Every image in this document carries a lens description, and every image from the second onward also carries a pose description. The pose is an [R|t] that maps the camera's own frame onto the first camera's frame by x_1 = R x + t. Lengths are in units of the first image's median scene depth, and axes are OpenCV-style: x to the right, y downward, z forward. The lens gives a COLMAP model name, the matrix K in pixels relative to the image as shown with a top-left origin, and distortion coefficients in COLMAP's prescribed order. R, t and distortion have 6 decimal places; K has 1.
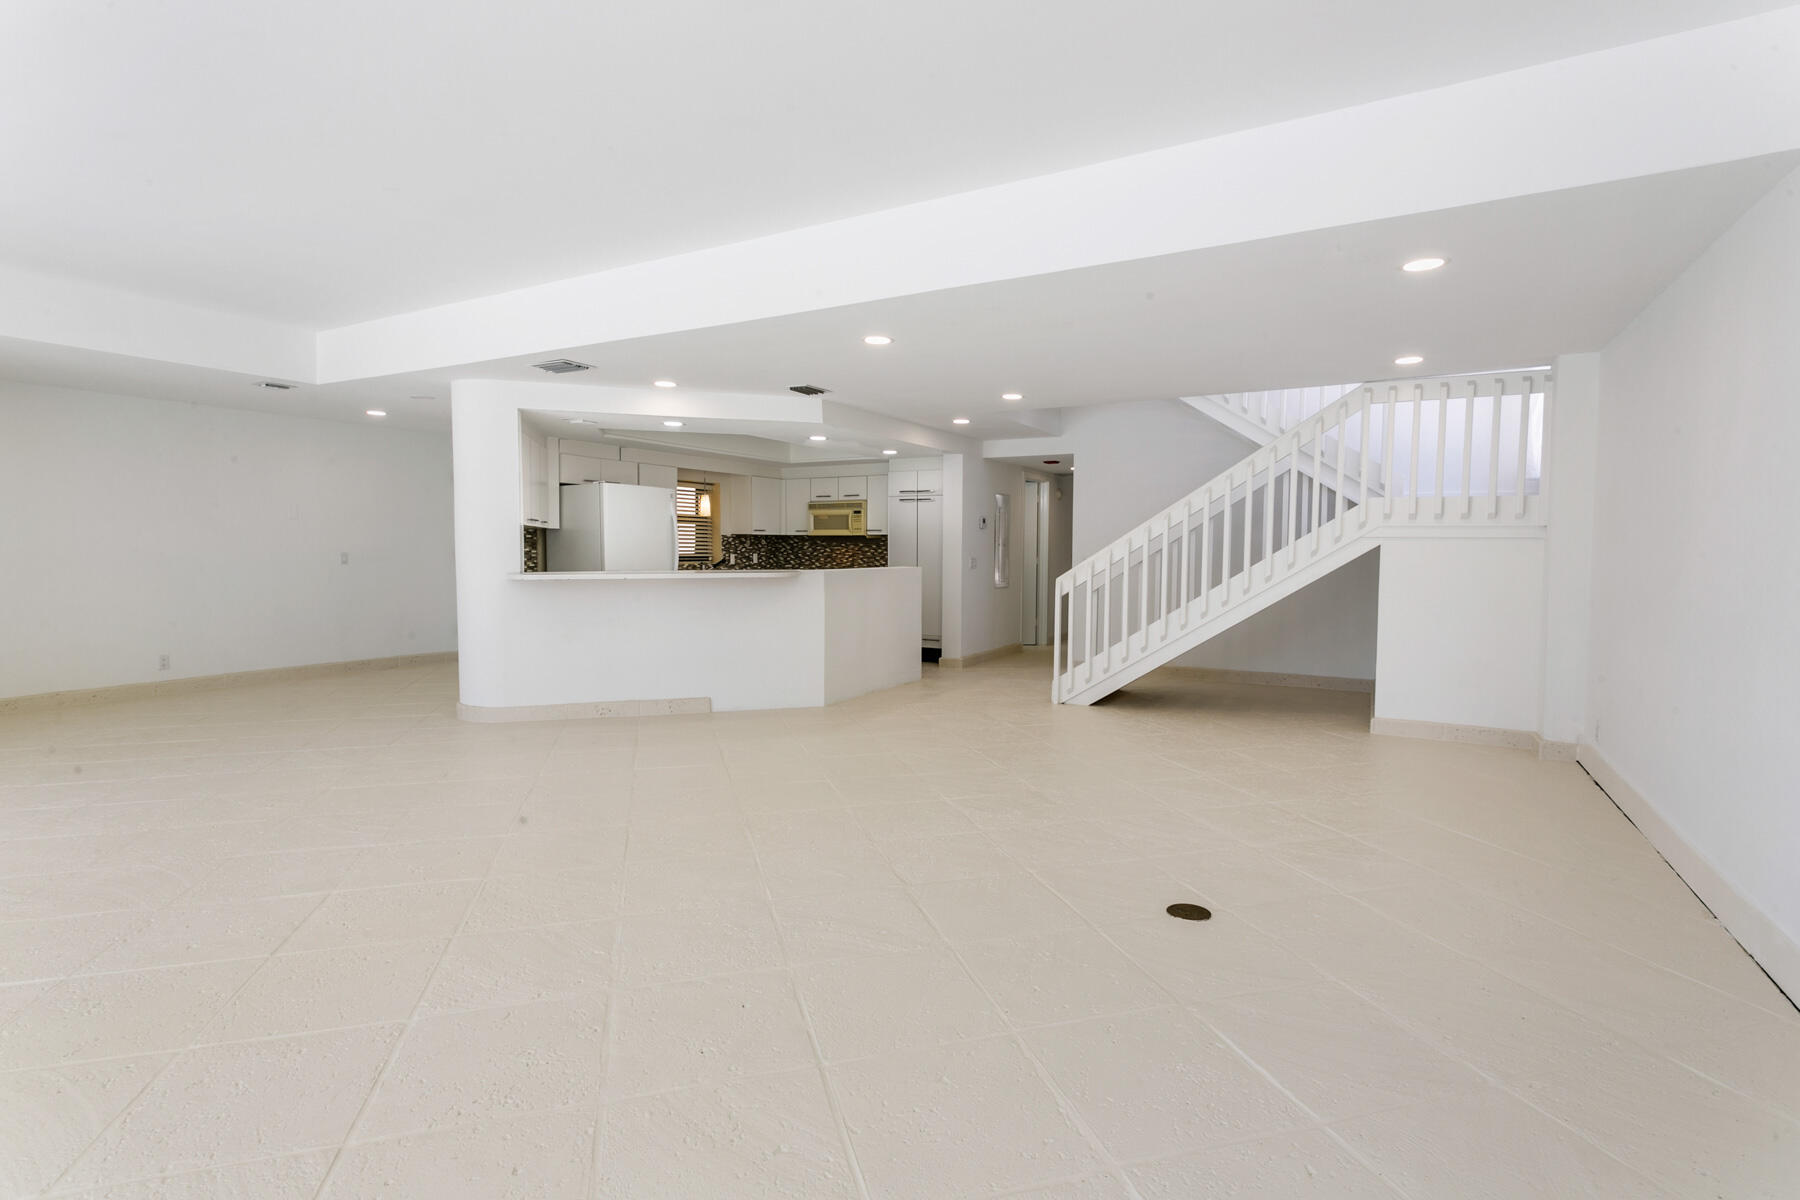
lens RADIAL K [[840.0, 0, 900.0], [0, 840.0, 600.0], [0, 0, 1]] dist [0.001887, 0.000229]
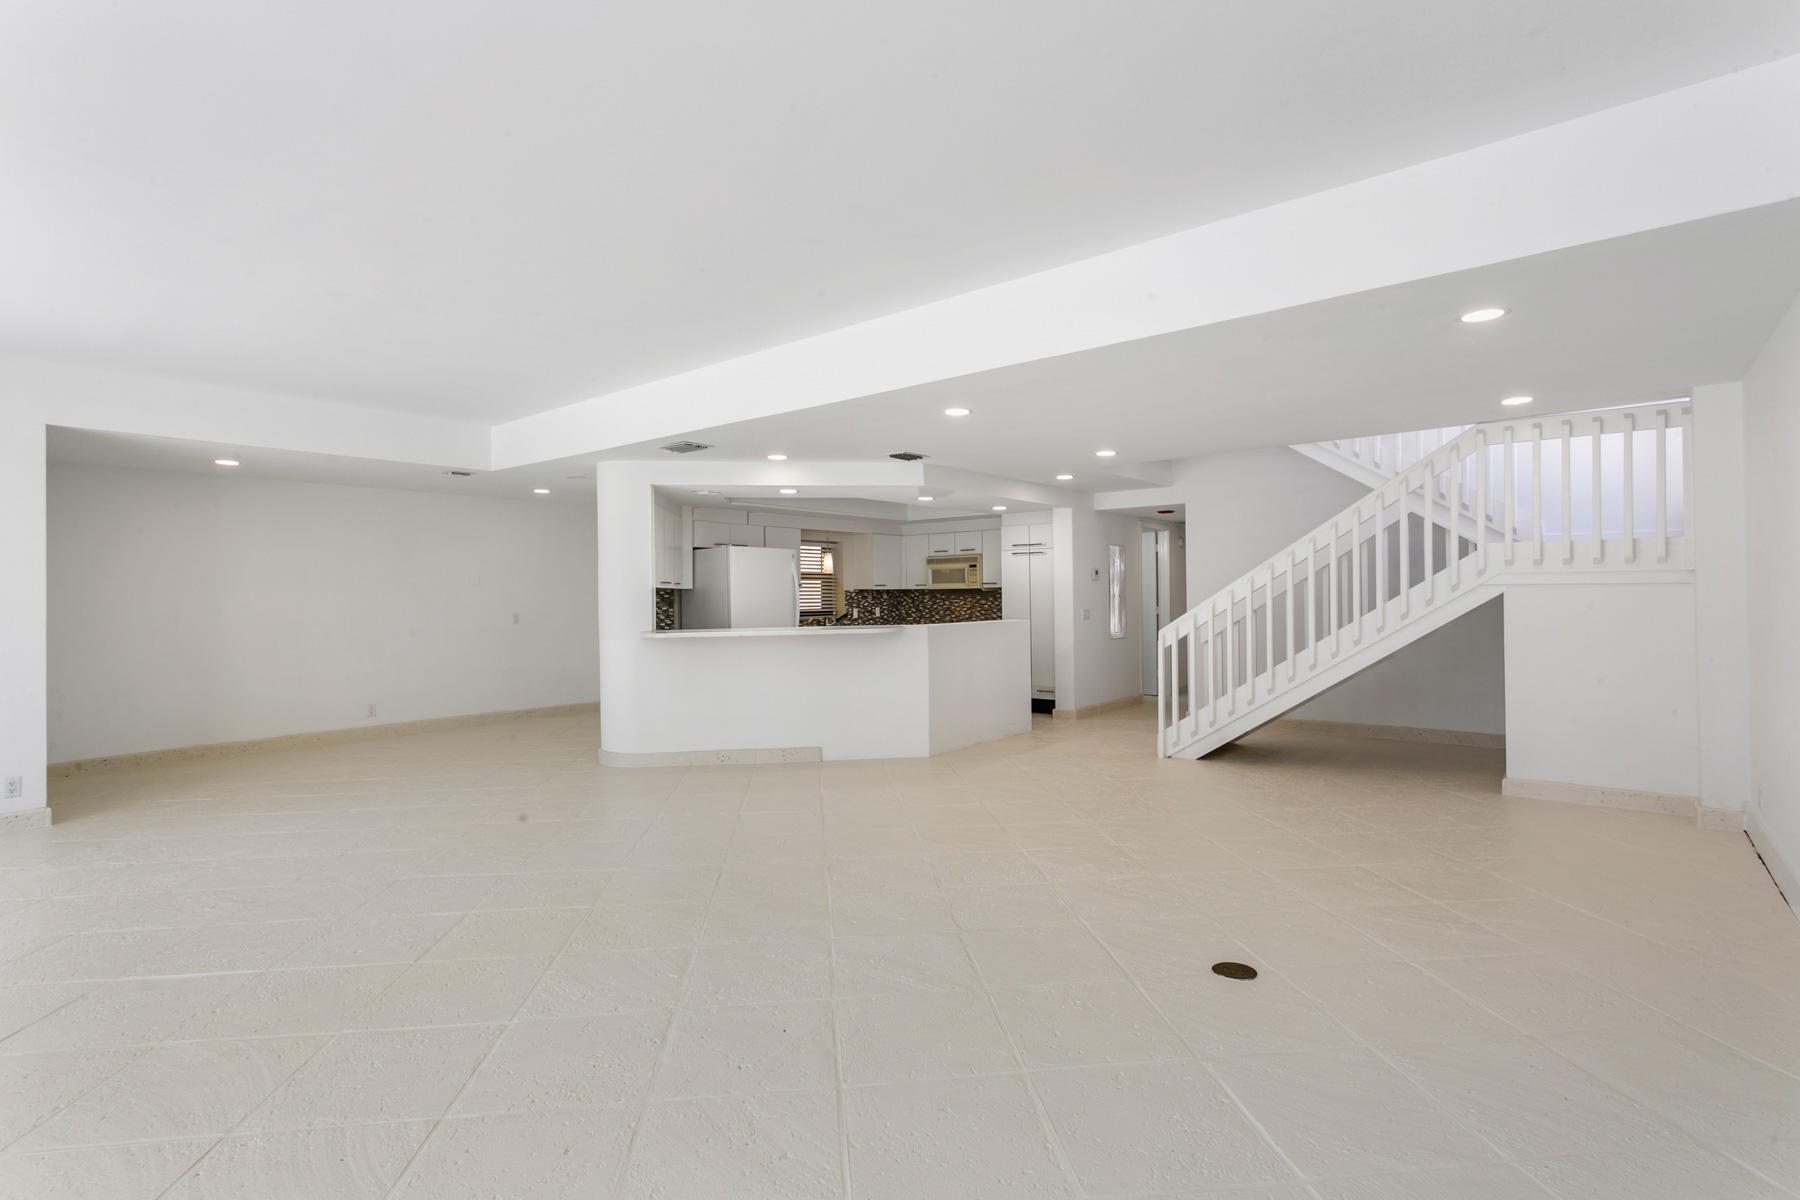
lens RADIAL K [[839.6, 0, 905.0], [0, 839.6, 598.4], [0, 0, 1]] dist [-0.000625, 0.000830]
pose [[0.985792, -0.016840, -0.167127, 0.056209], [0.006933, 0.998193, -0.059688, -0.006345], [0.167830, 0.057682, 0.984127, -0.032621]]
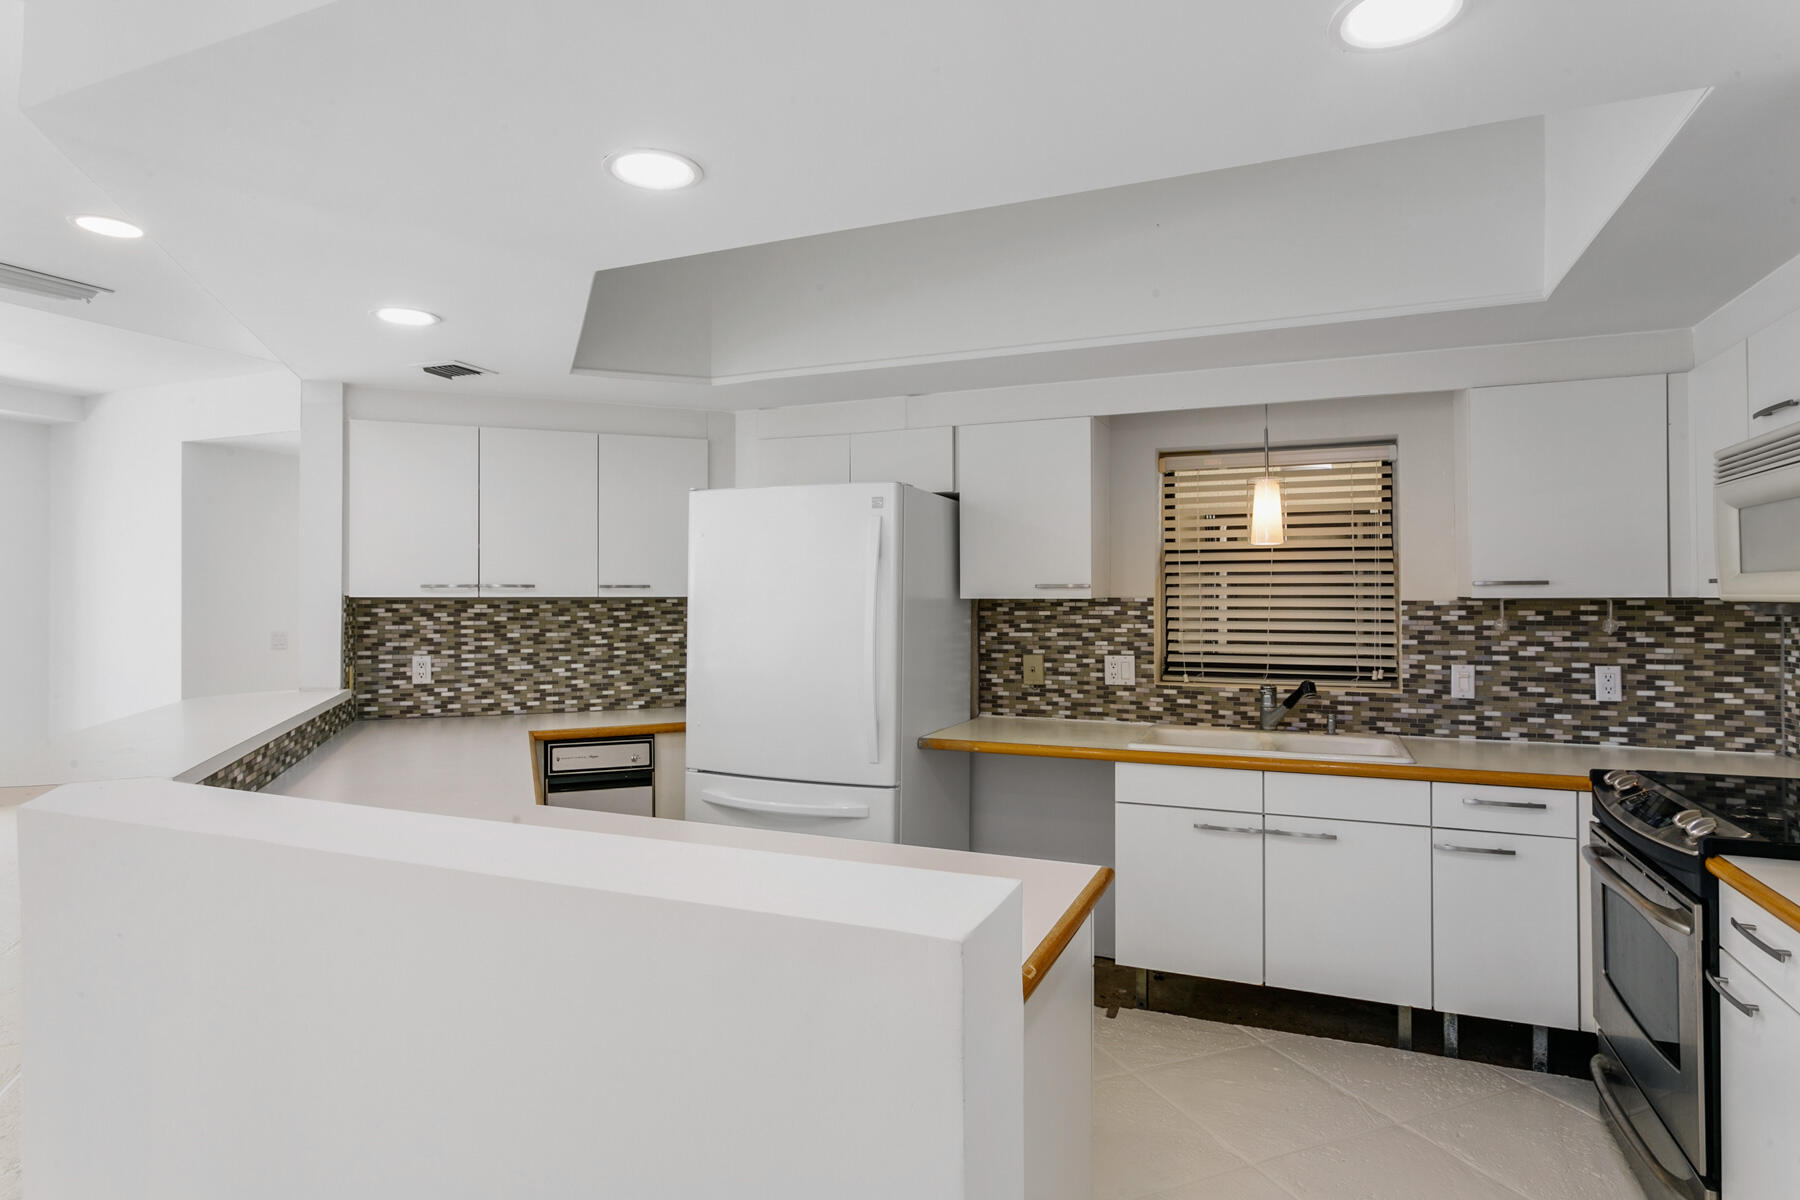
lens RADIAL K [[944.5, 0, 900.4], [0, 944.5, 595.8], [0, 0, 1]] dist [0.001841, 0.022651]
pose [[0.133954, -0.011846, -0.990917, 0.158866], [-0.060873, 0.997942, -0.020159, -0.091405], [0.989116, 0.063021, 0.132958, 1.154669]]
